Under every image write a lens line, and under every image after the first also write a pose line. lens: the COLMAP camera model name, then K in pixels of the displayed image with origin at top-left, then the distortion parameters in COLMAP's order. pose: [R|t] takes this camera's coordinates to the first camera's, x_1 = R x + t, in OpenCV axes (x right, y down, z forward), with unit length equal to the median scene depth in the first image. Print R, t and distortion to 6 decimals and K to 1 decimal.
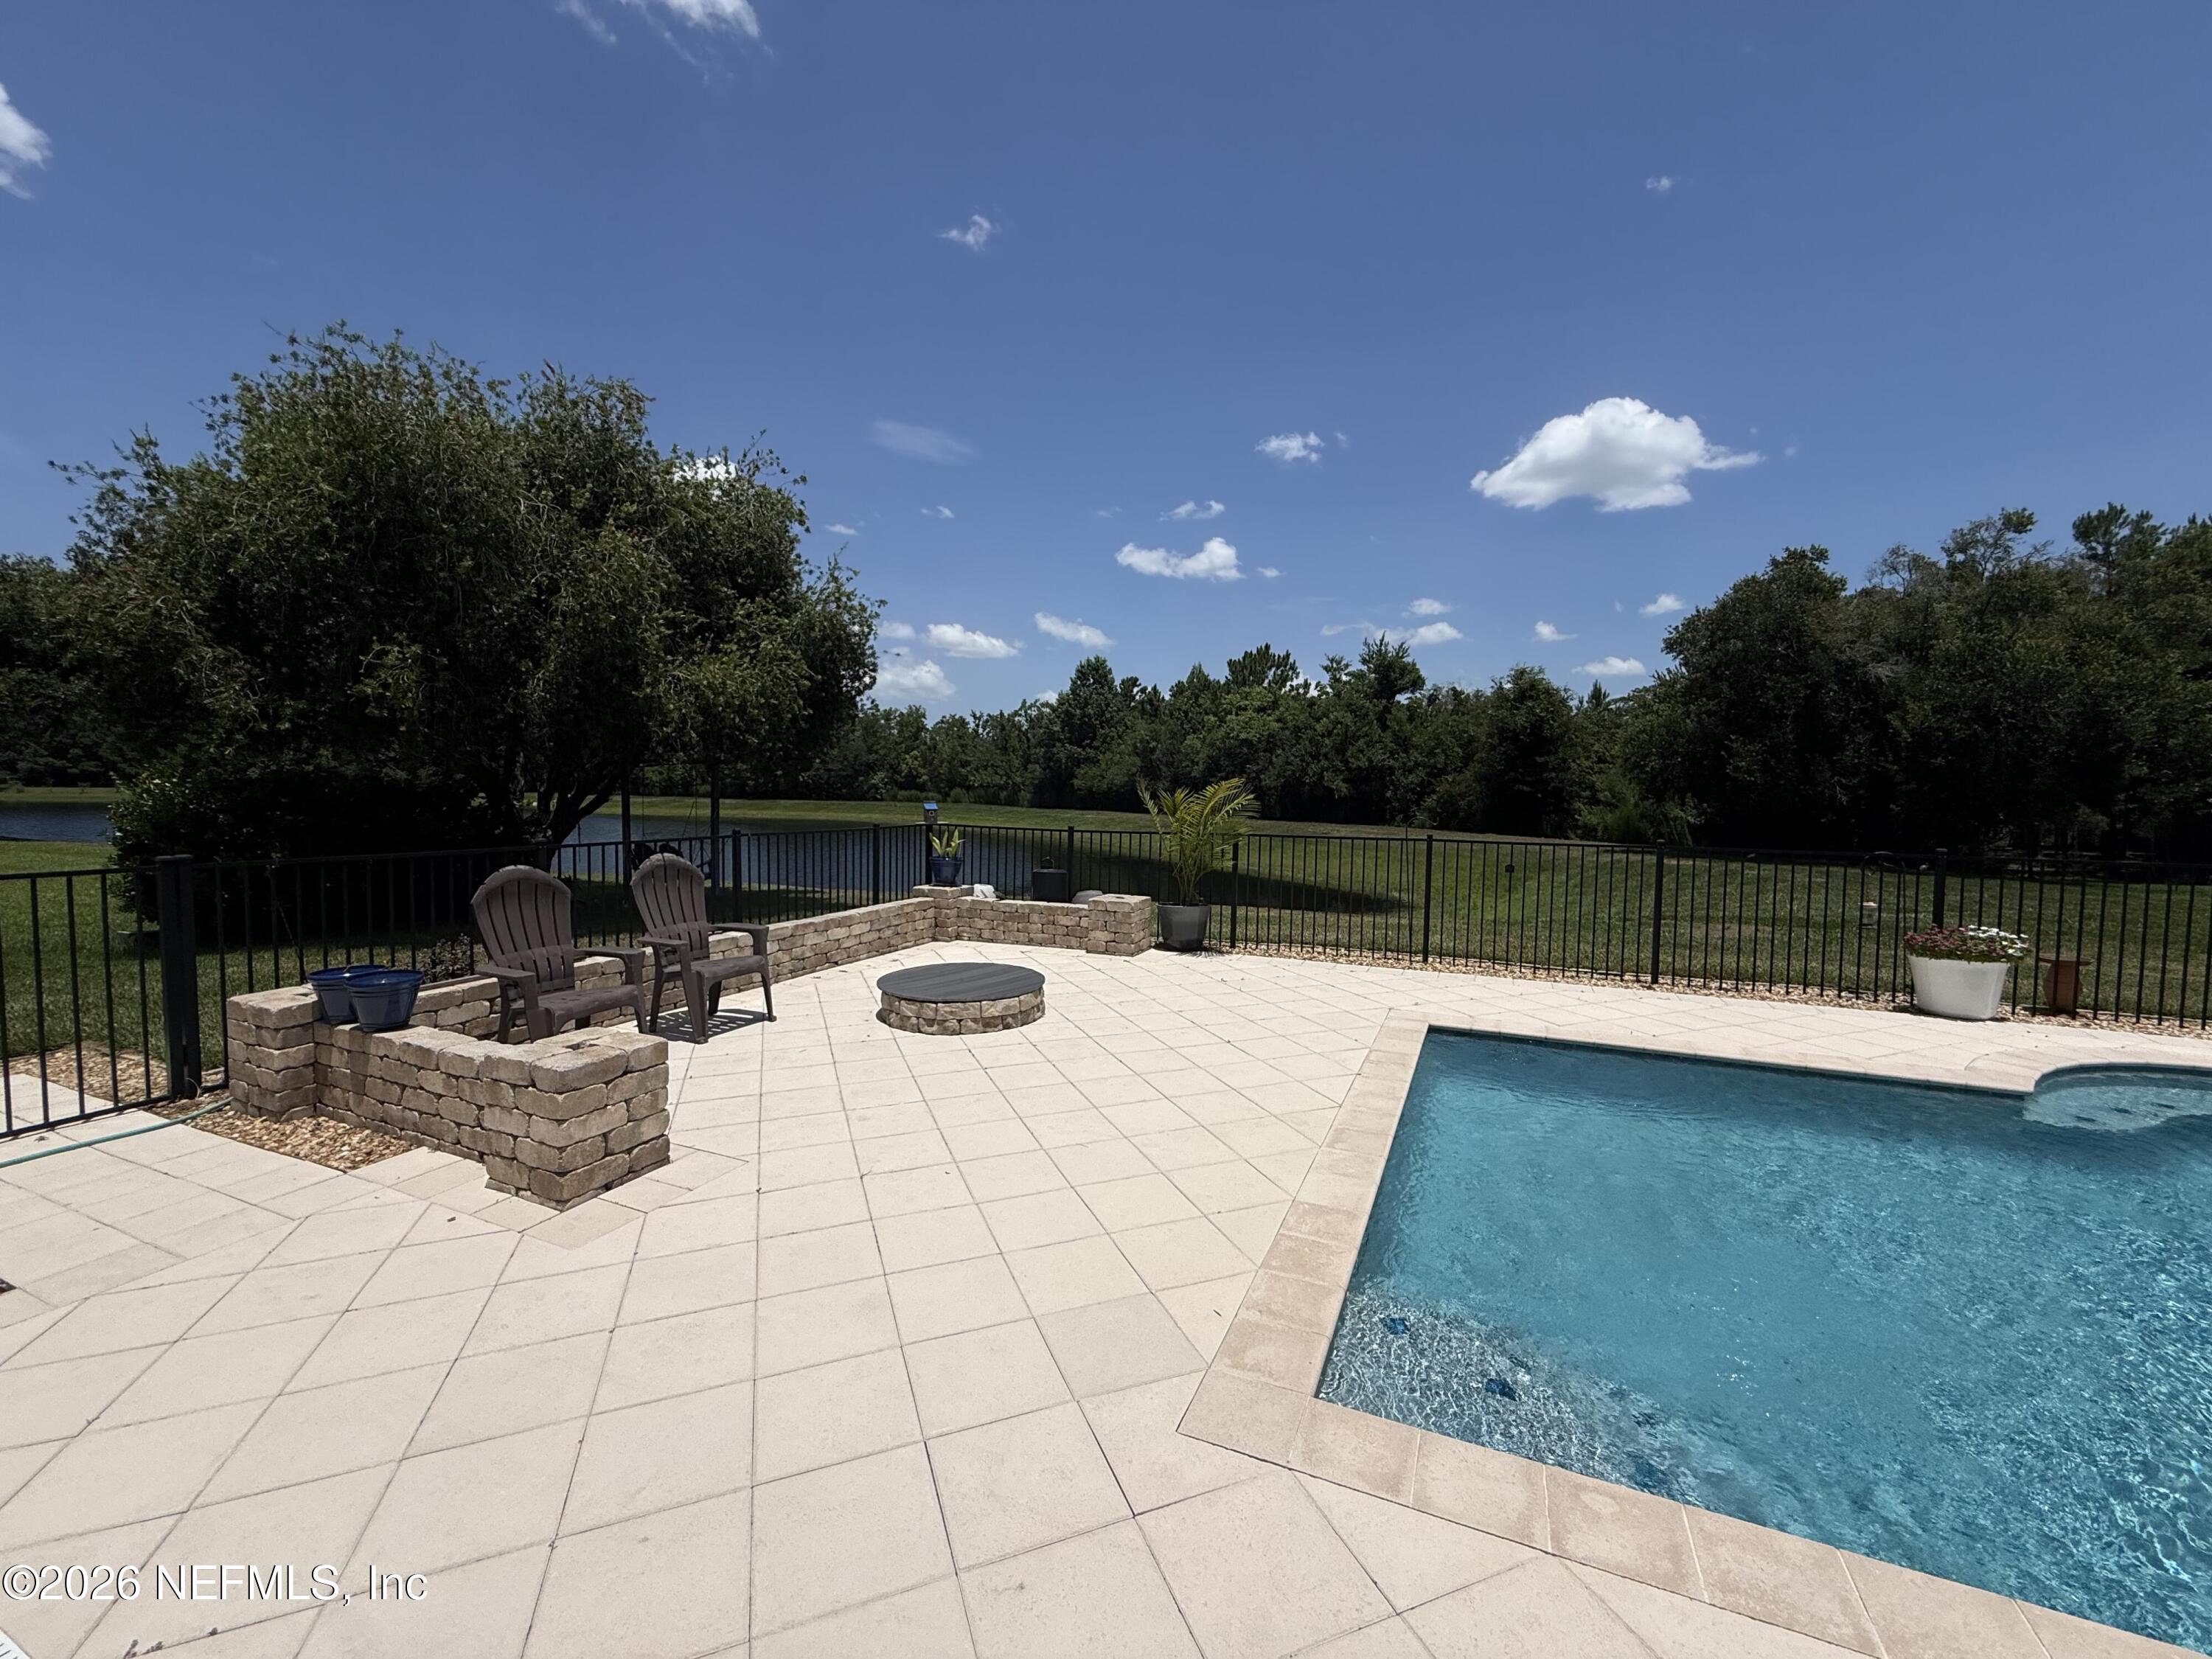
lens RADIAL K [[888.2, 0, 1103.8], [0, 888.2, 814.1], [0, 0, 1]] dist [-0.000527, -0.000195]
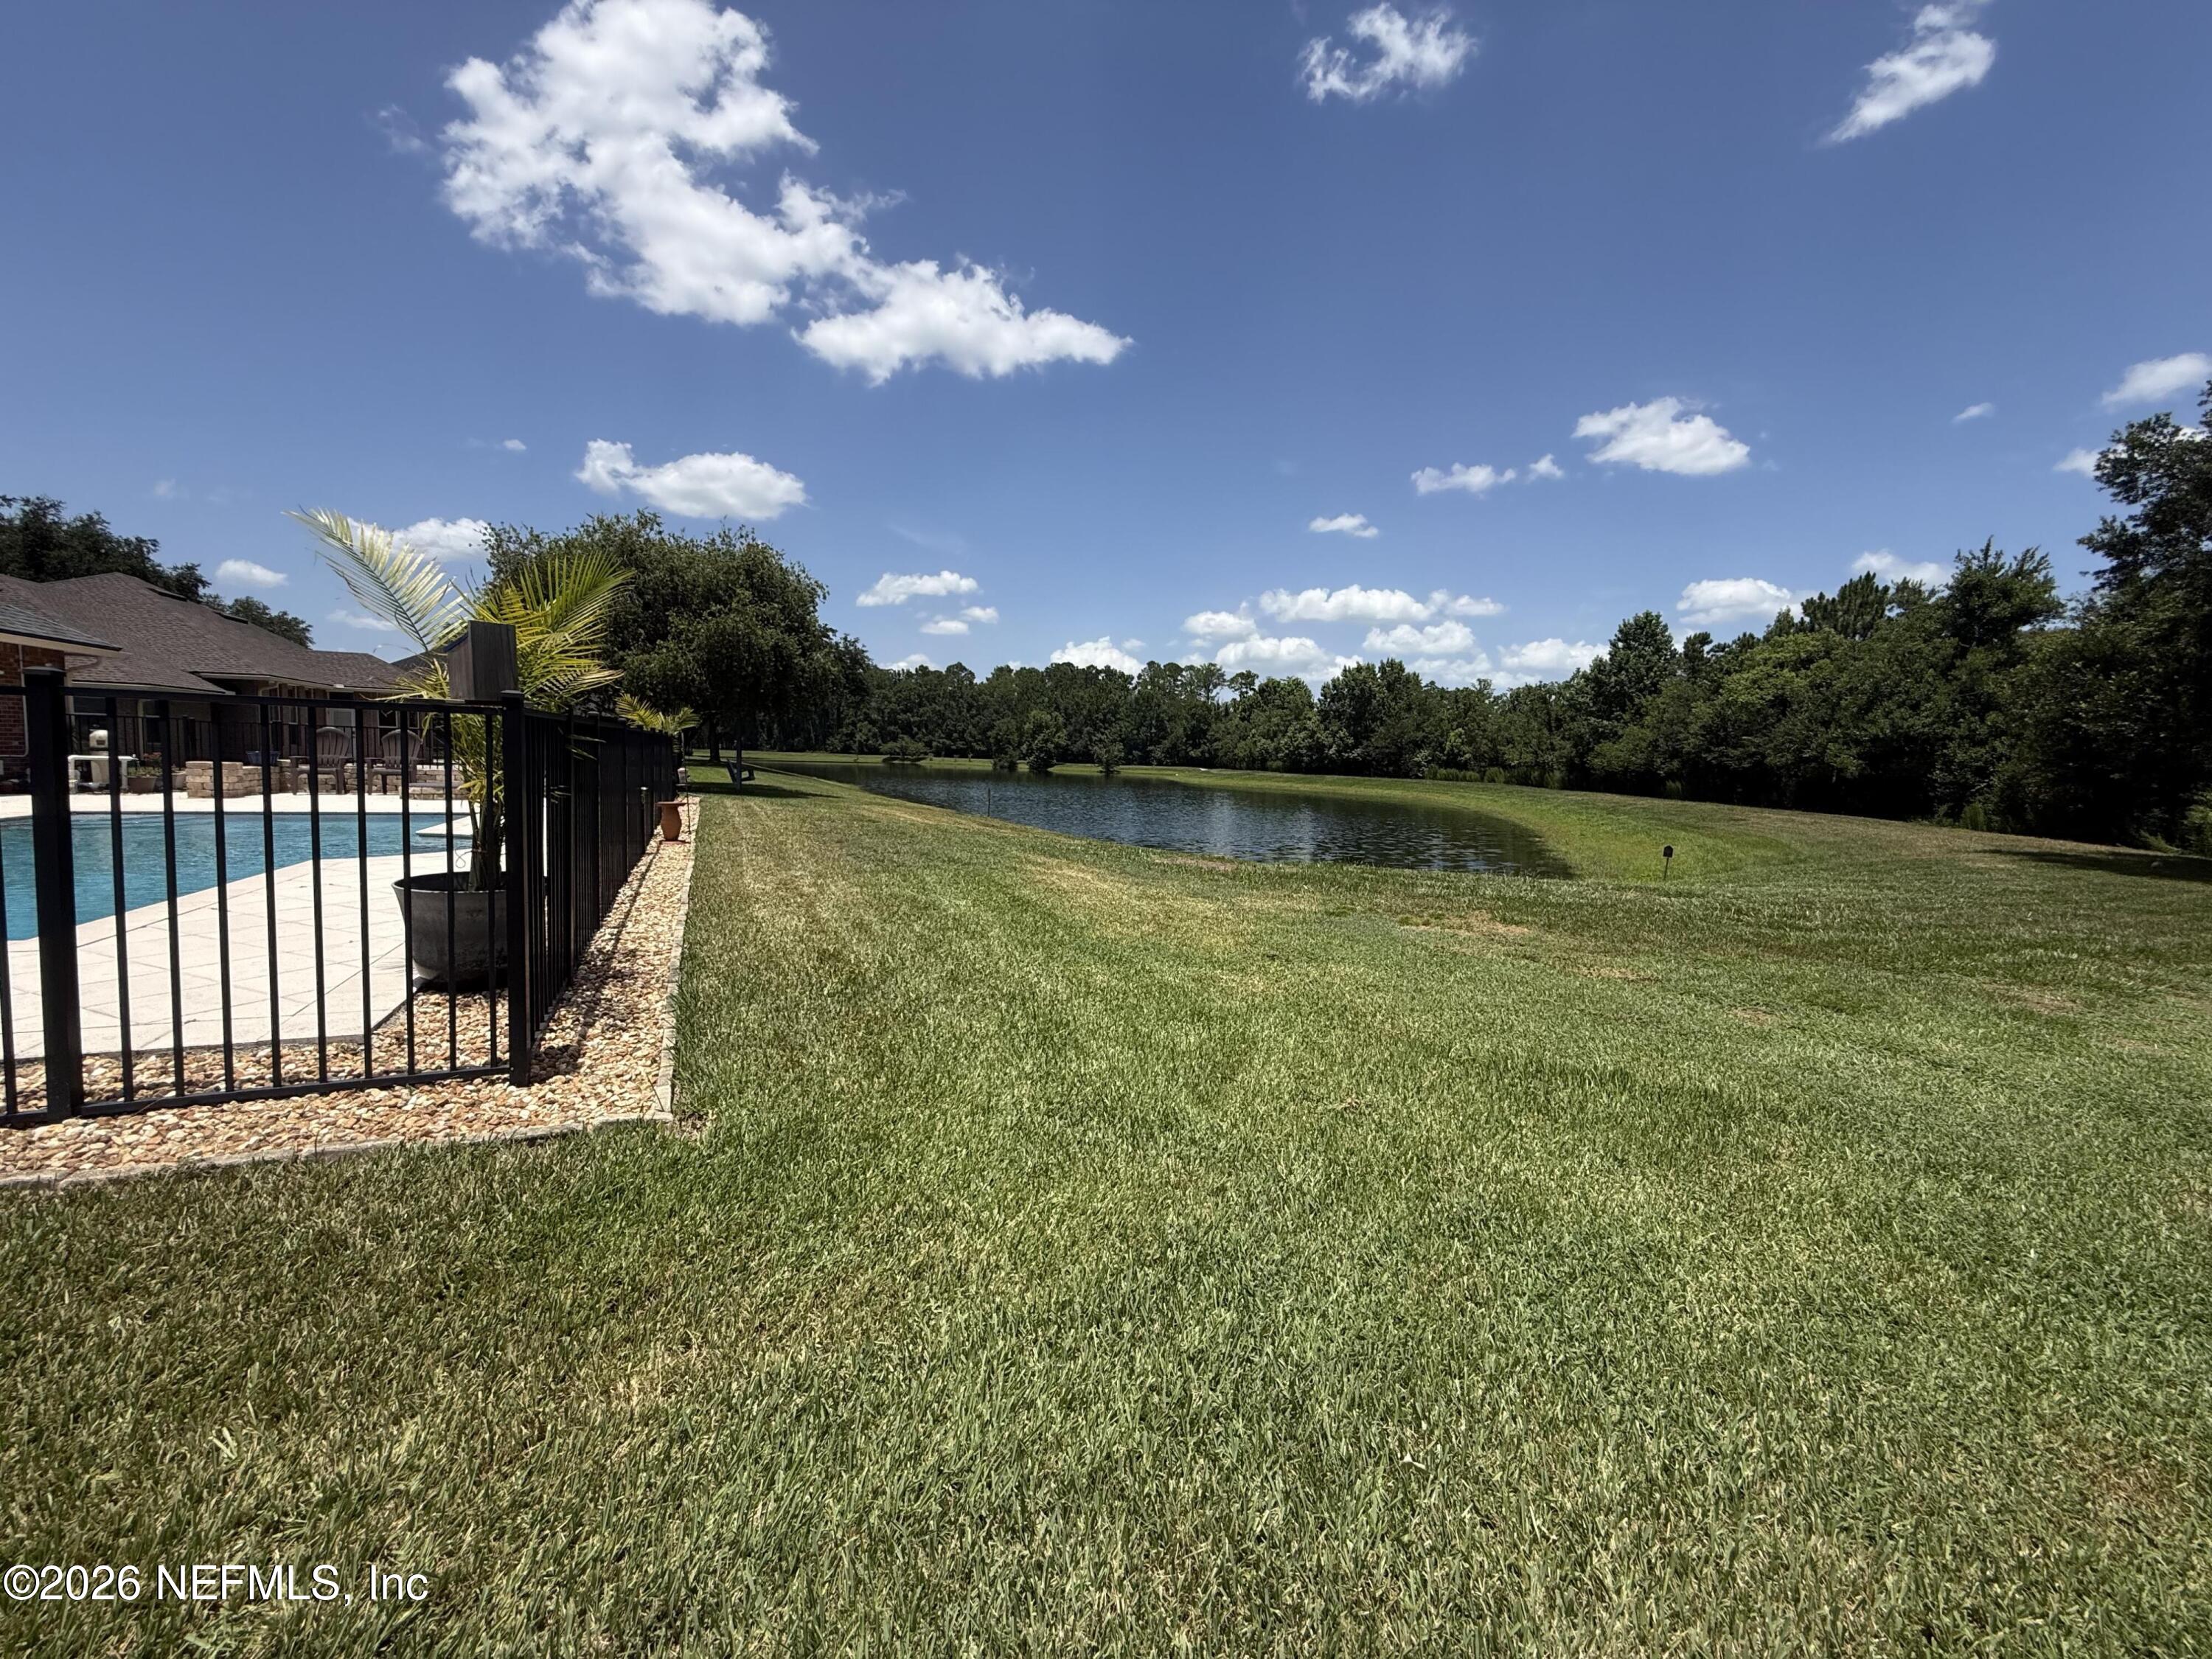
lens RADIAL K [[888.2, 0, 1096.0], [0, 888.2, 813.3], [0, 0, 1]] dist [-0.000527, -0.000195]
pose [[0.729544, 0.054801, -0.681735, 0.206932], [-0.043392, 0.998485, 0.033828, 0.007338], [0.682556, 0.004903, 0.730817, 0.036068]]
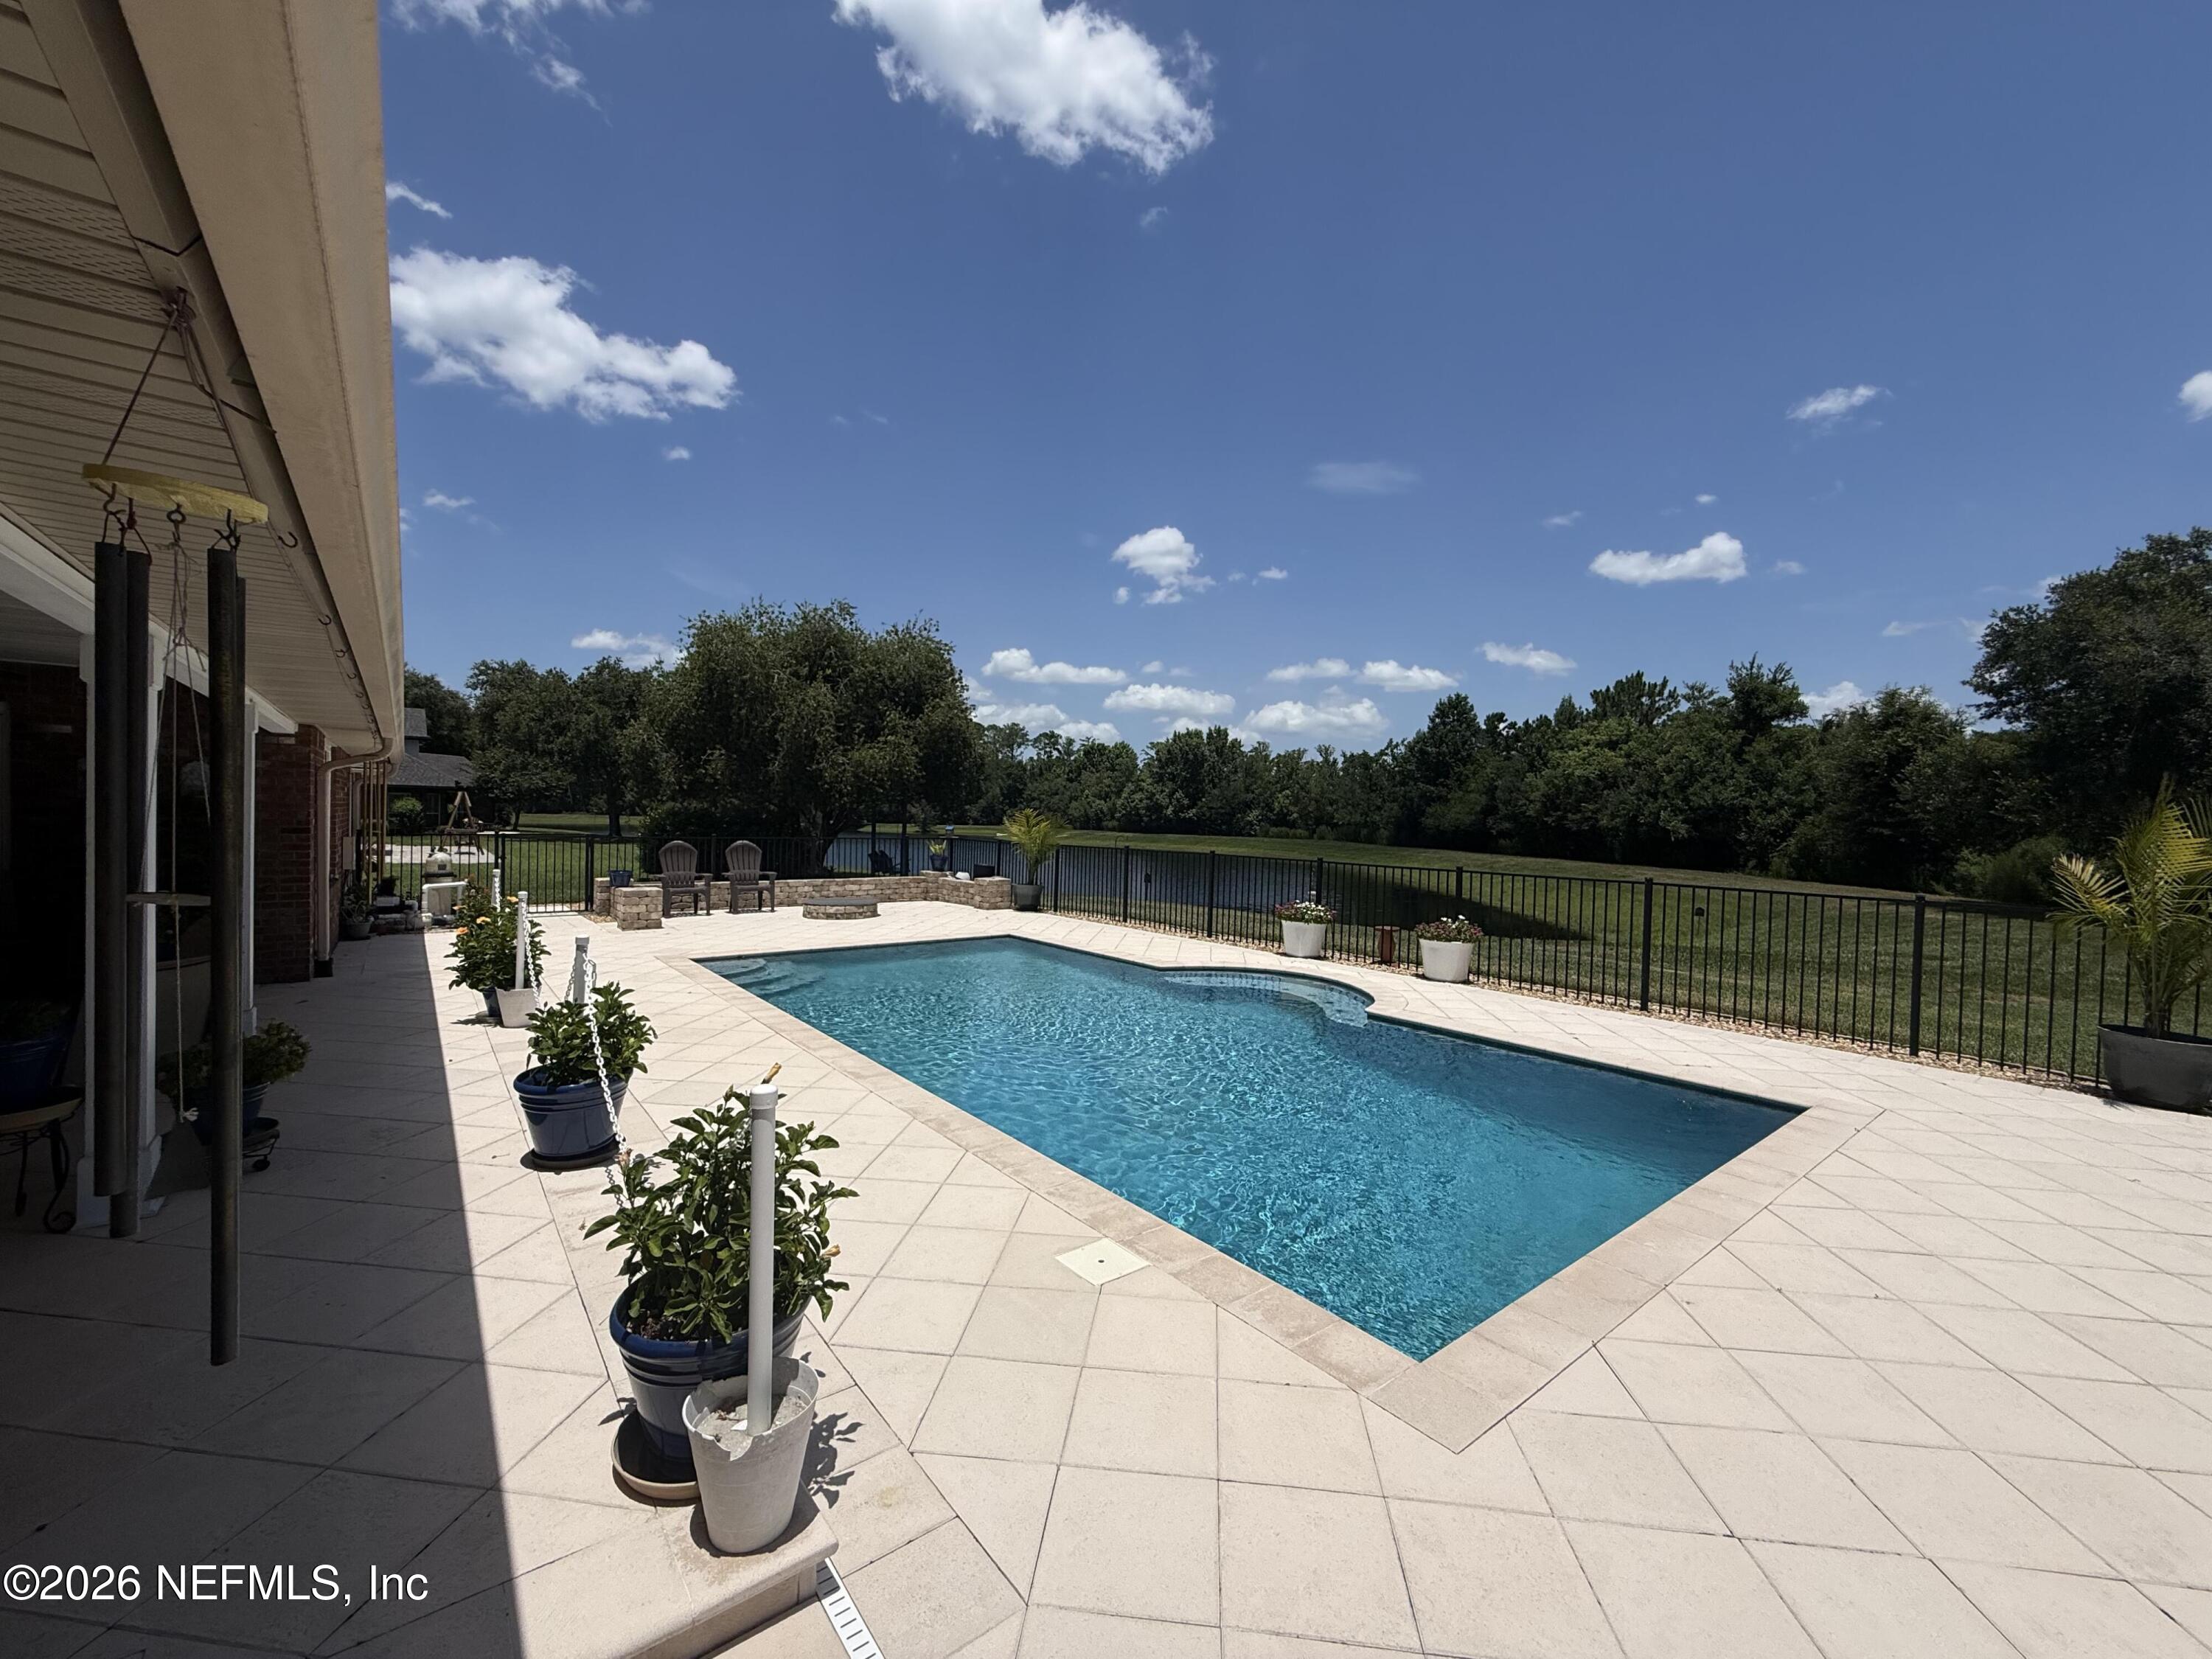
lens RADIAL K [[888.2, 0, 1099.5], [0, 888.2, 831.7], [0, 0, 1]] dist [-0.000527, -0.000195]
pose [[0.883781, 0.015227, -0.467653, 0.111068], [-0.026039, 0.999522, -0.016665, 0.002437], [0.467175, 0.026906, 0.883755, -0.051575]]
